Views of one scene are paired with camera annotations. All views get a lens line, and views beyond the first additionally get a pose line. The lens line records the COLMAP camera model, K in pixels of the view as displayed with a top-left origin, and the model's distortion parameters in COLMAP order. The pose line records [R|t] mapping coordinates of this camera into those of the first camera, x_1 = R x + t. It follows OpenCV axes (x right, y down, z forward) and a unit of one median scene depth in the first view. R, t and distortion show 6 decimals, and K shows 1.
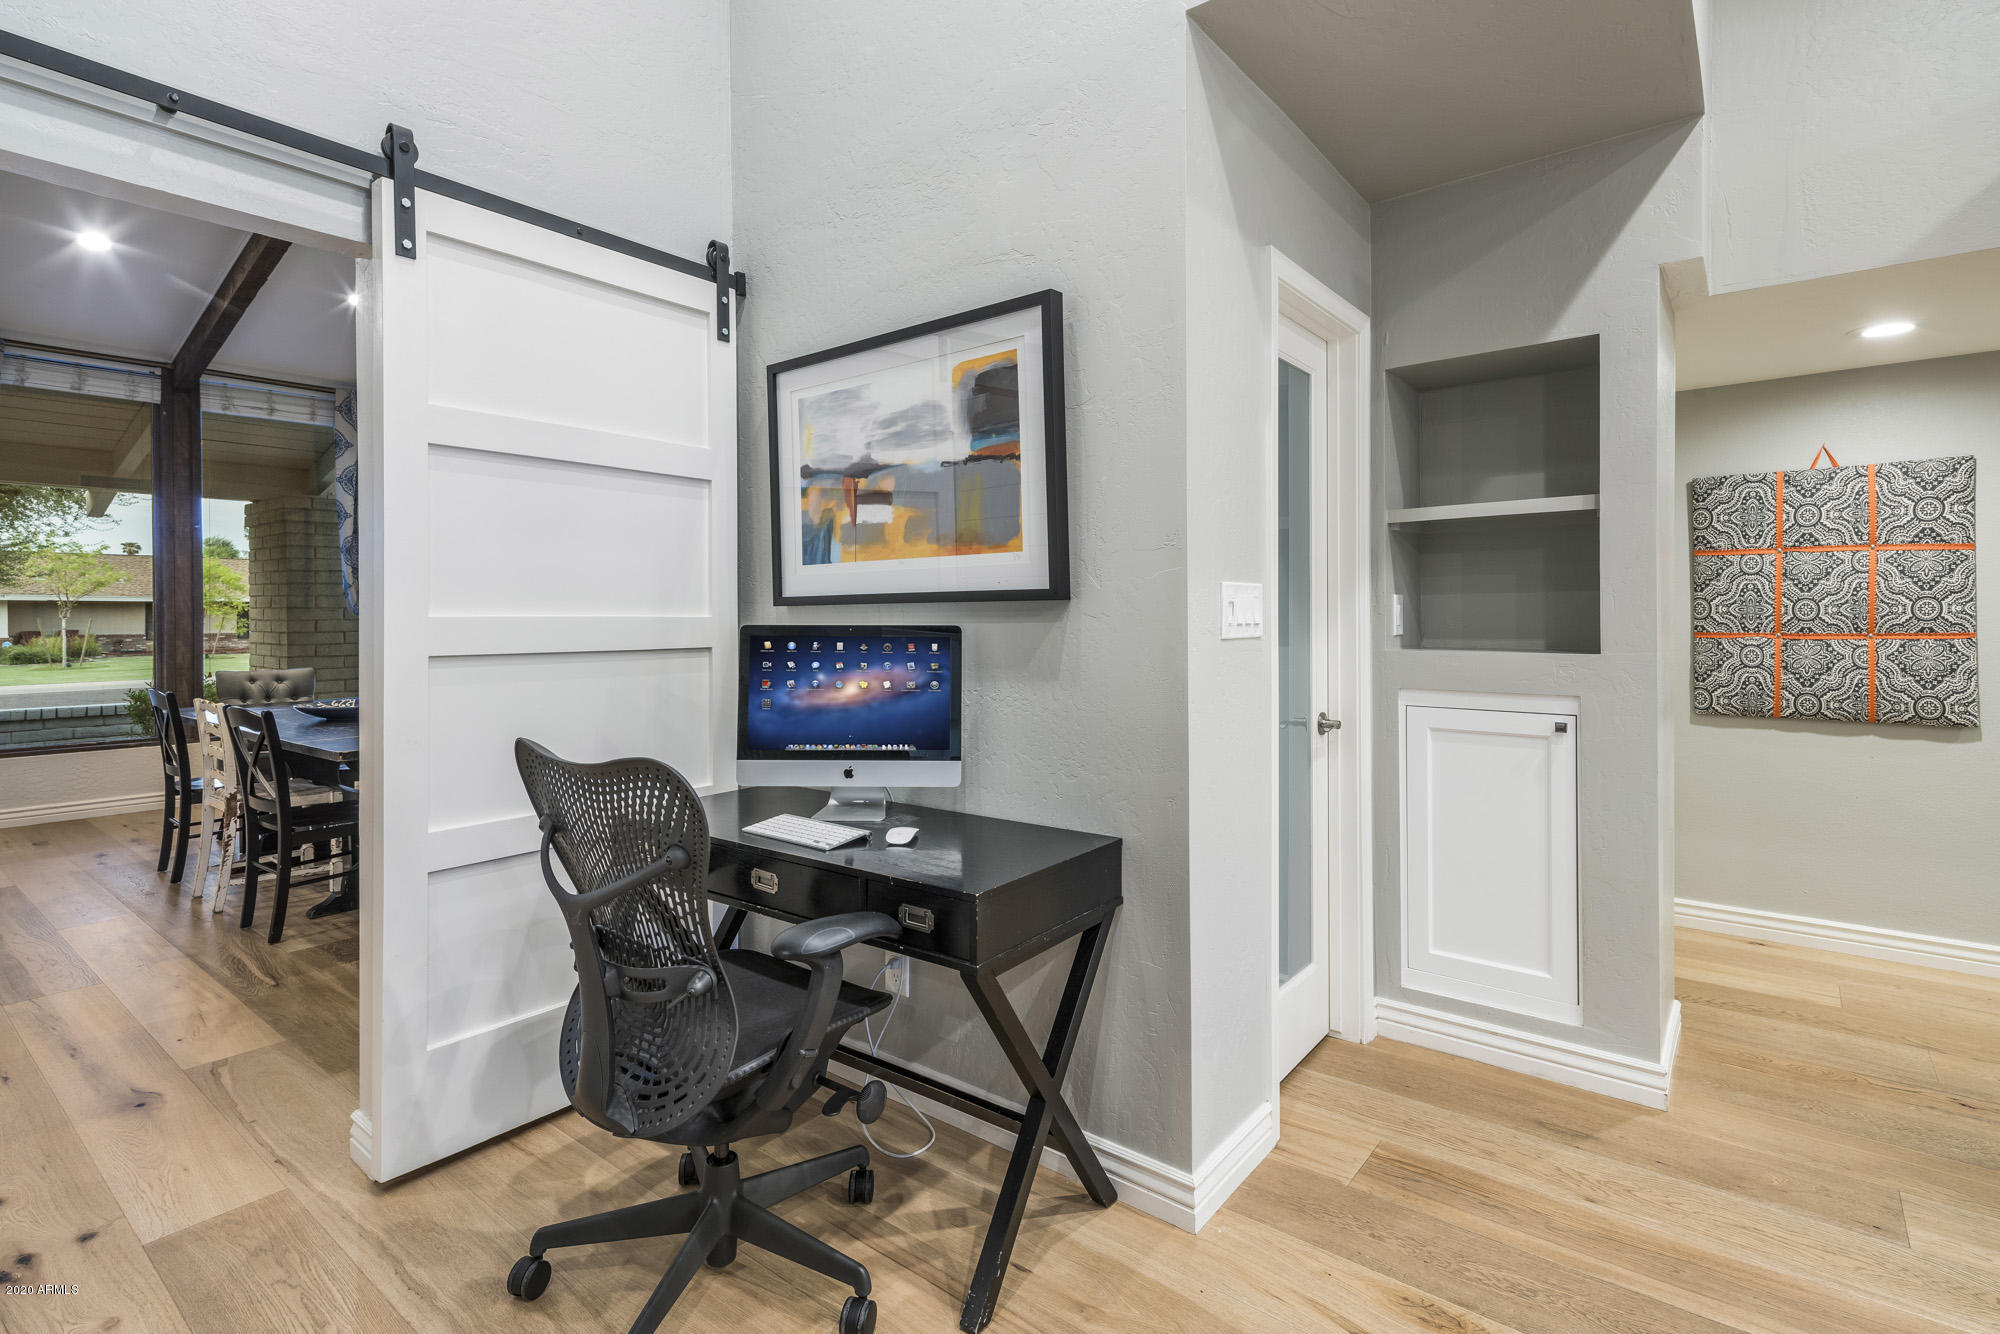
lens RADIAL K [[949.4, 0, 969.9], [0, 949.4, 612.5], [0, 0, 1]] dist [0.019961, 0.000175]
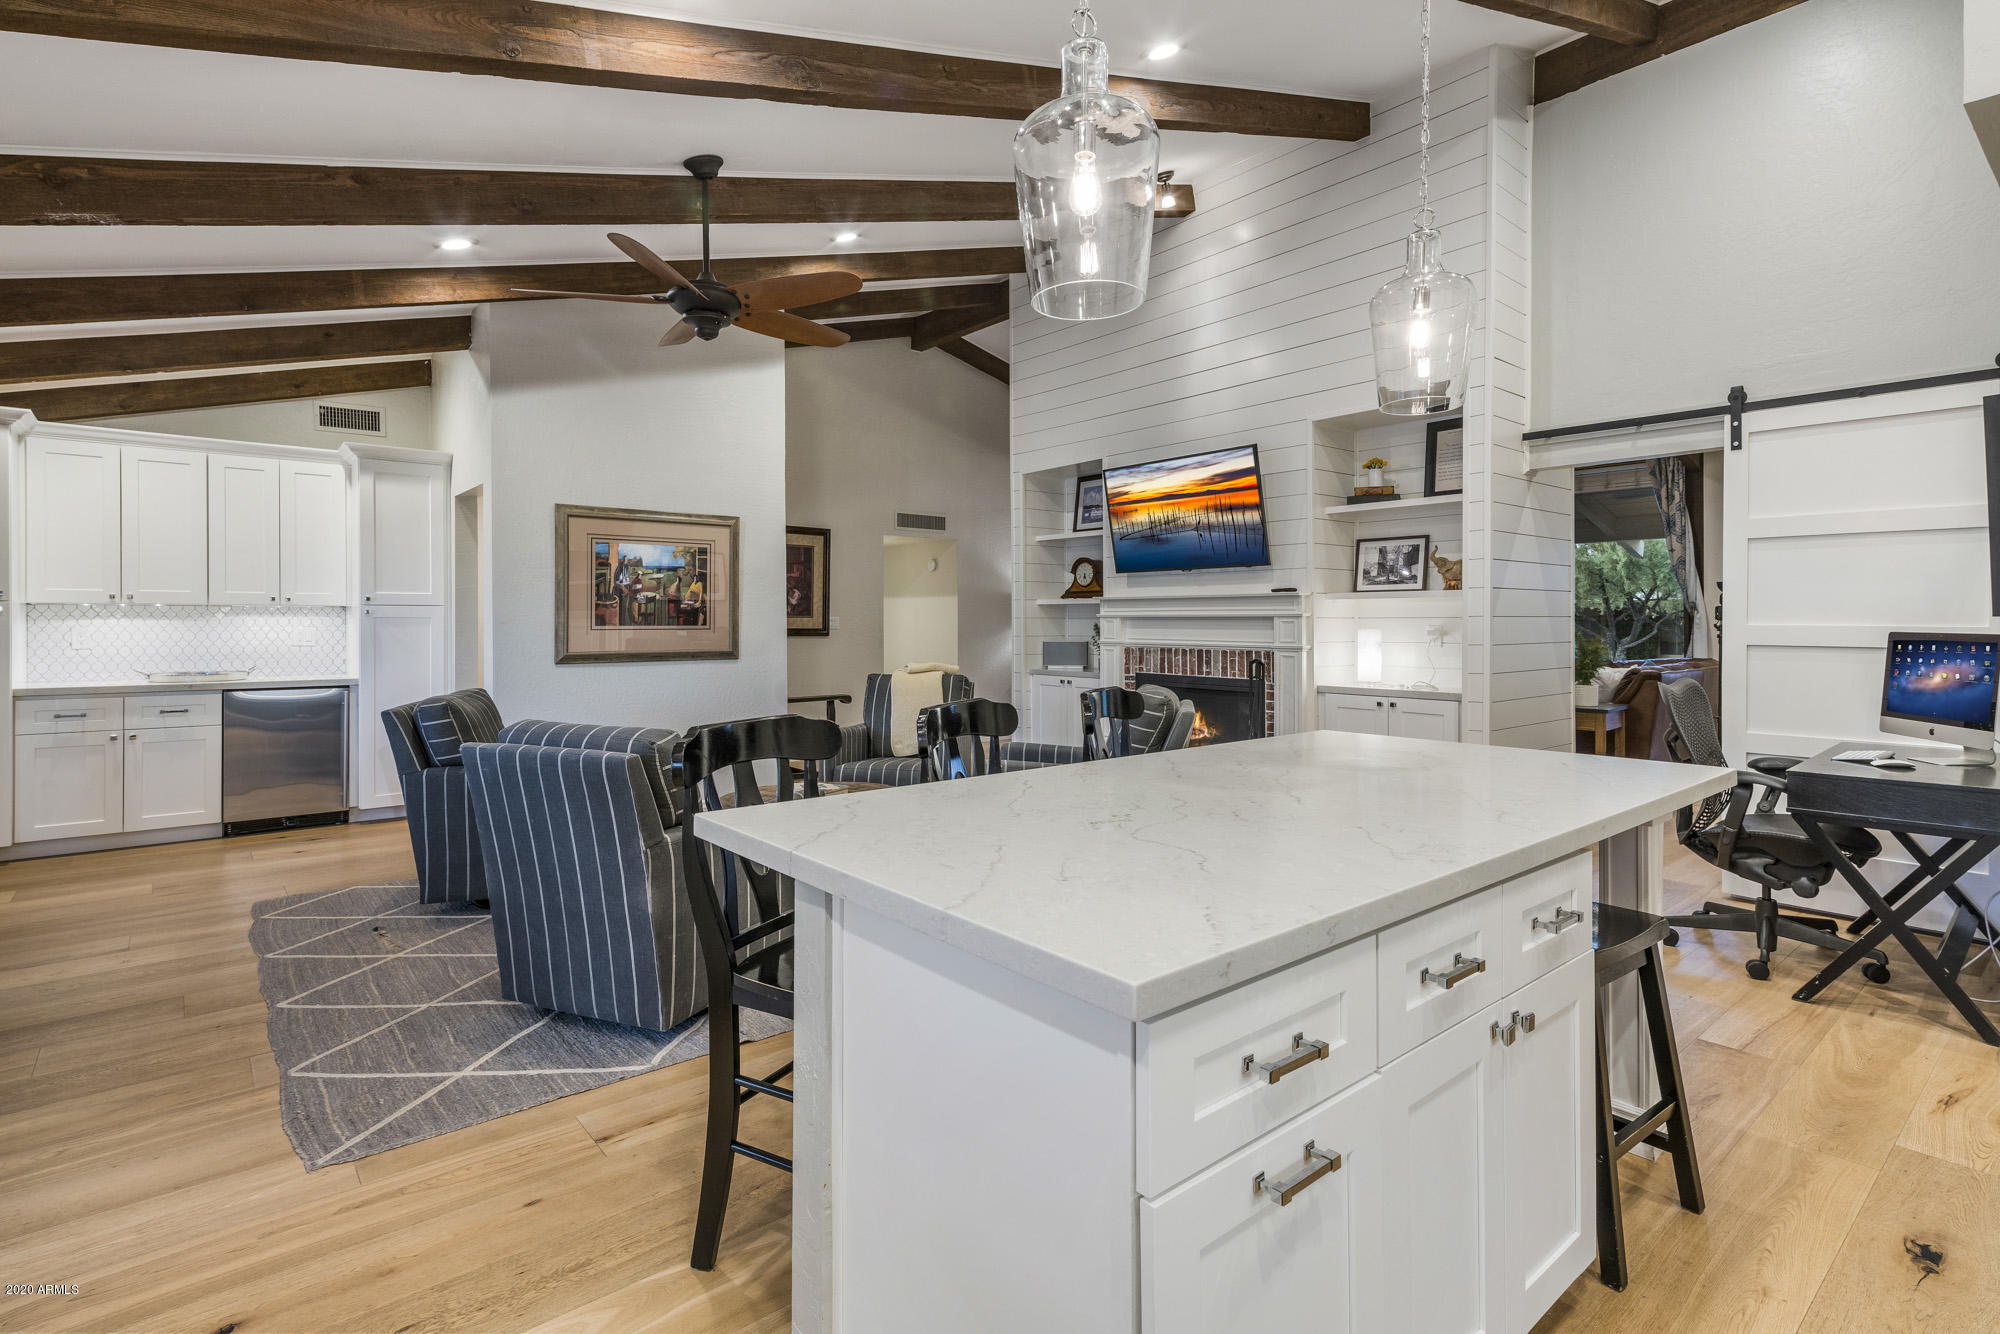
lens RADIAL K [[964.6, 0, 989.0], [0, 964.6, 623.8], [0, 0, 1]] dist [0.018824, -0.000255]
pose [[-0.187614, 0.005160, -0.982229, 1.429087], [-0.000963, 0.999985, 0.005438, -0.008390], [0.982242, 0.001966, -0.187606, -0.142002]]
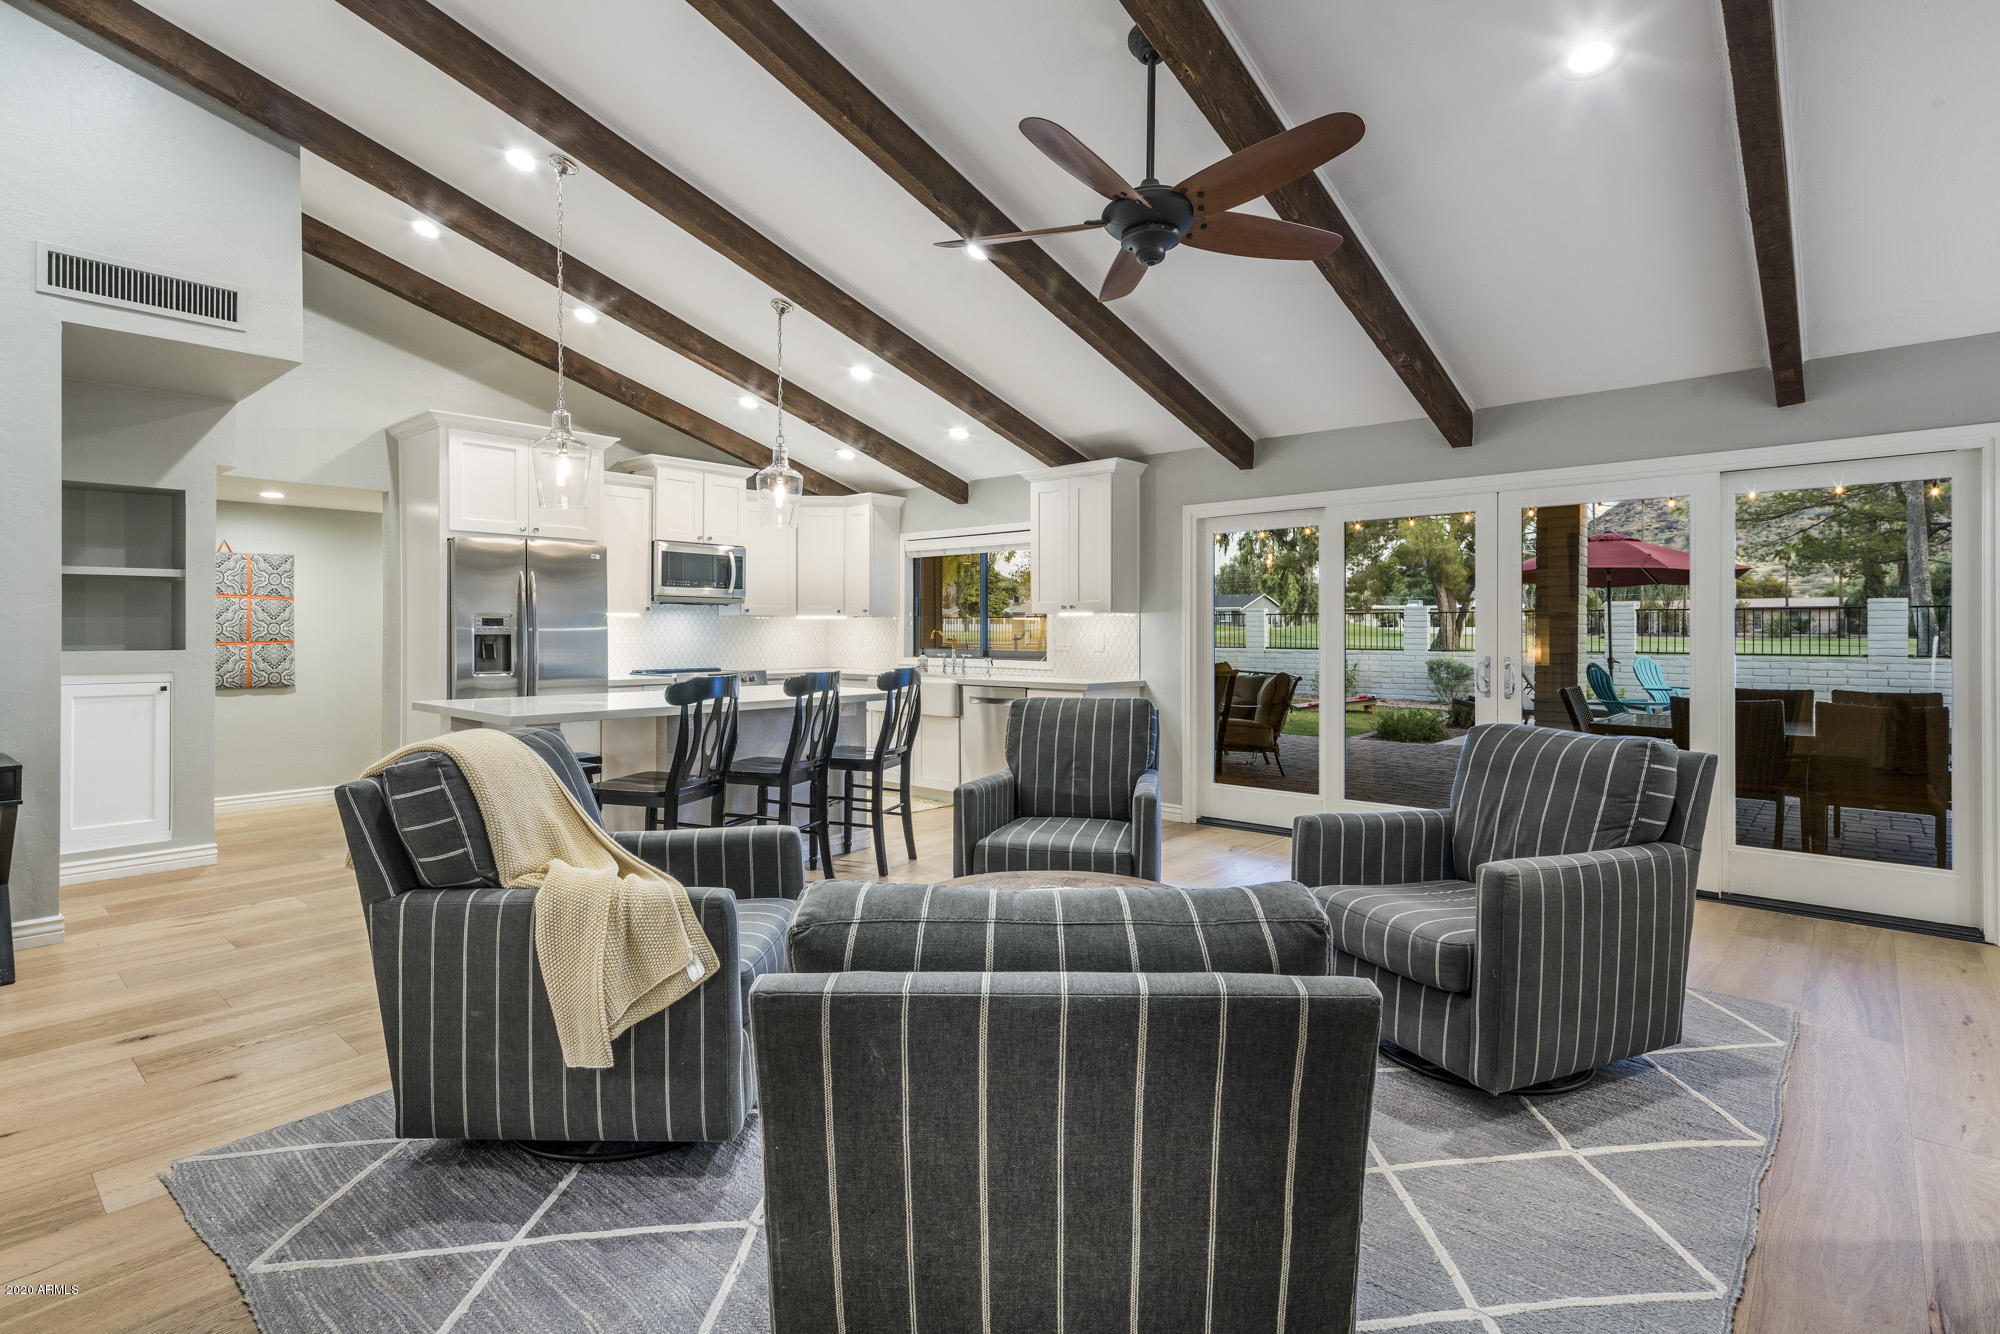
lens RADIAL K [[964.6, 0, 989.0], [0, 964.6, 623.8], [0, 0, 1]] dist [0.018824, -0.000255]
pose [[0.037893, 0.011826, 0.999212, -1.265655], [-0.000302, 0.999930, -0.011823, 0.011947], [-0.999282, 0.000146, 0.037894, -0.725010]]
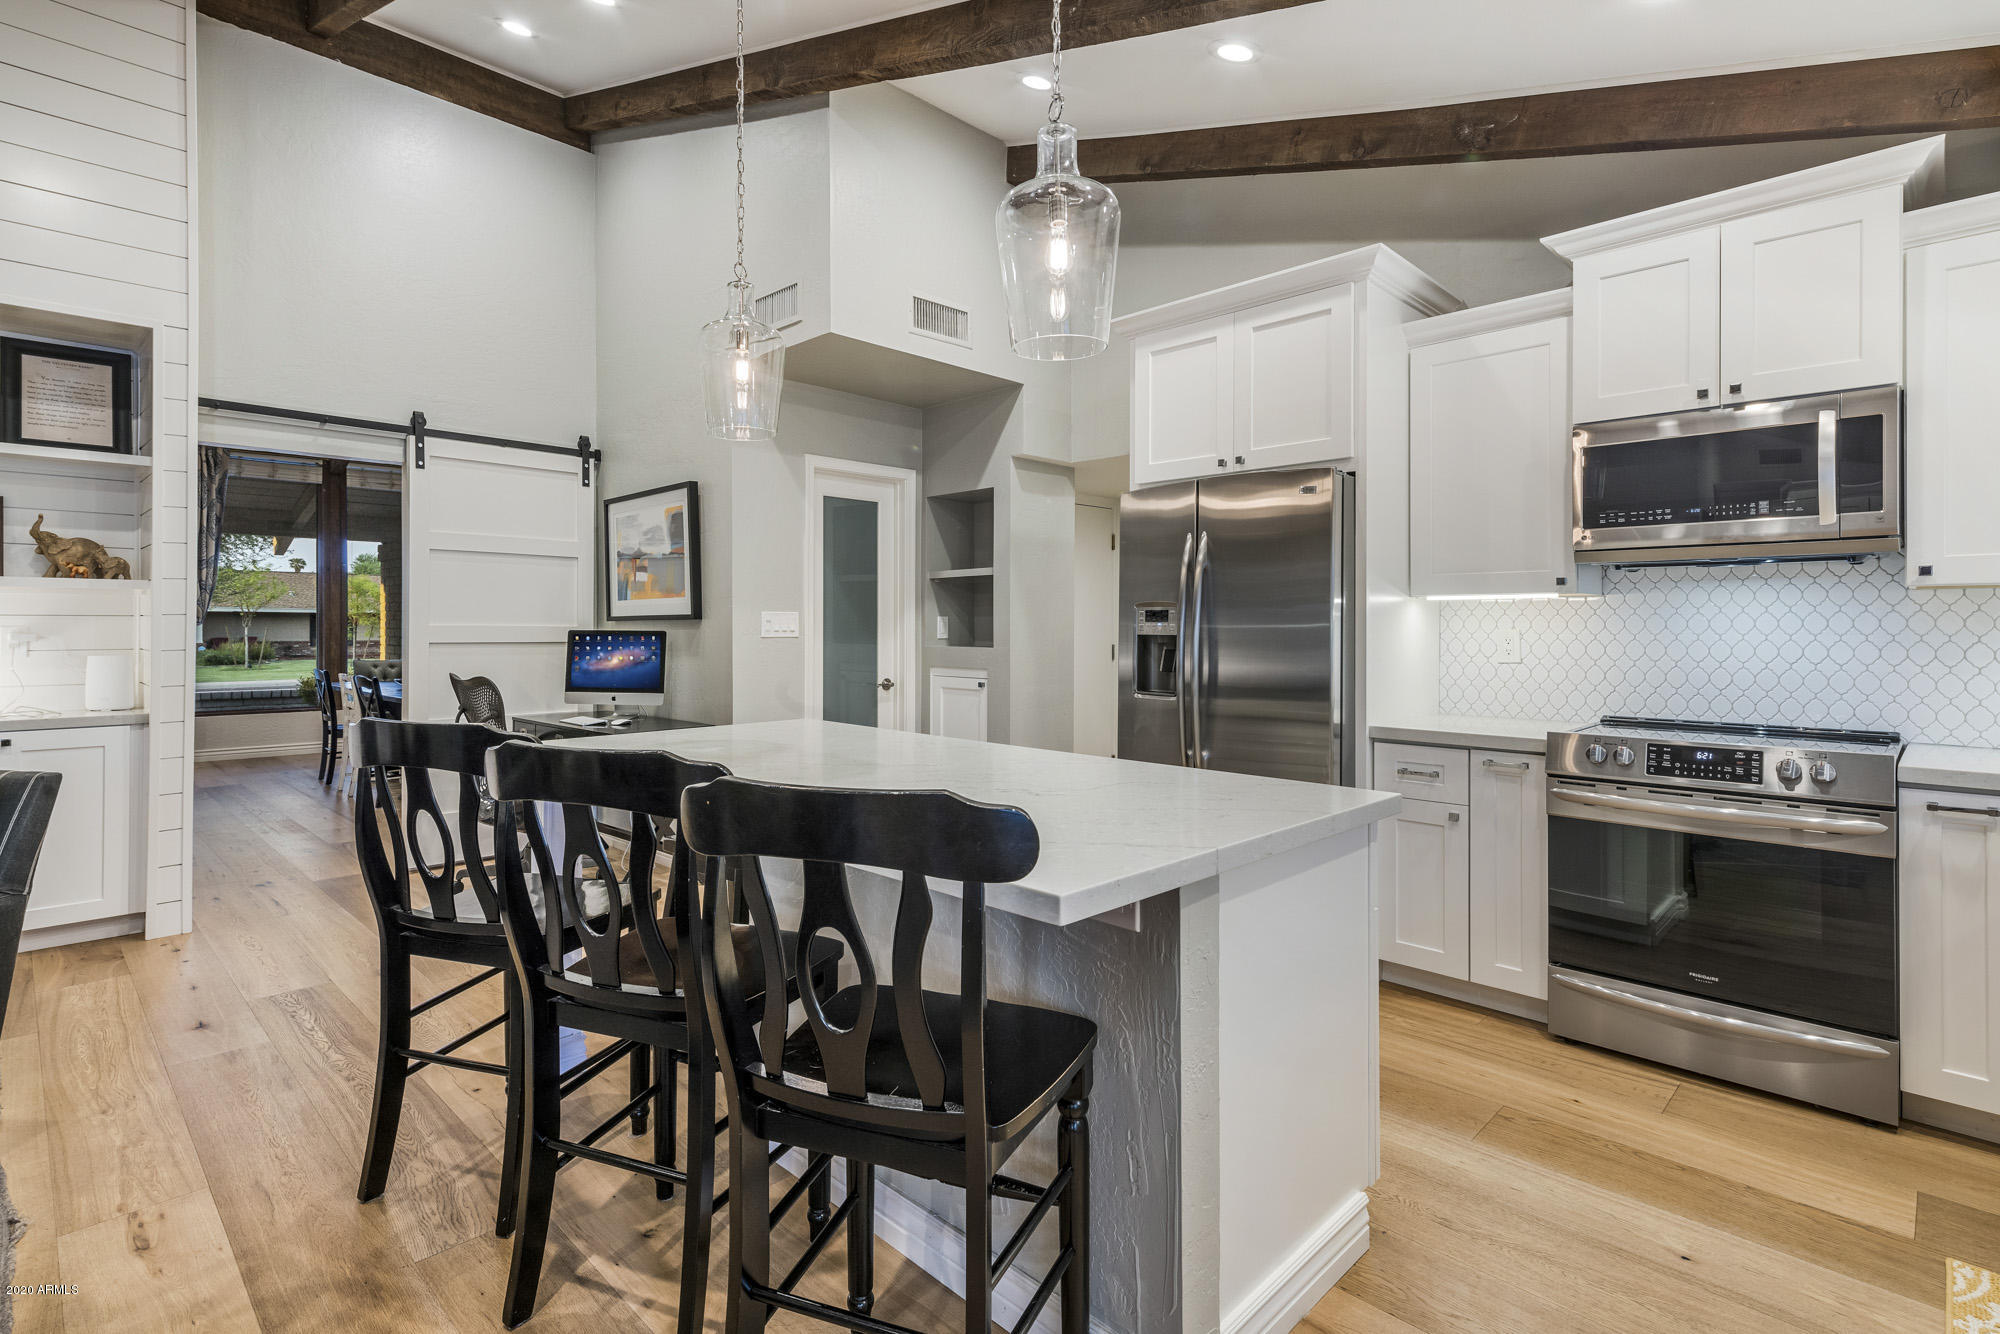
lens RADIAL K [[964.6, 0, 989.0], [0, 964.6, 623.8], [0, 0, 1]] dist [0.018824, -0.000255]
pose [[0.995178, 0.005395, -0.097937, 0.812740], [-0.005632, 0.999982, -0.002140, -0.001524], [0.097924, 0.002681, 0.995190, -0.962734]]
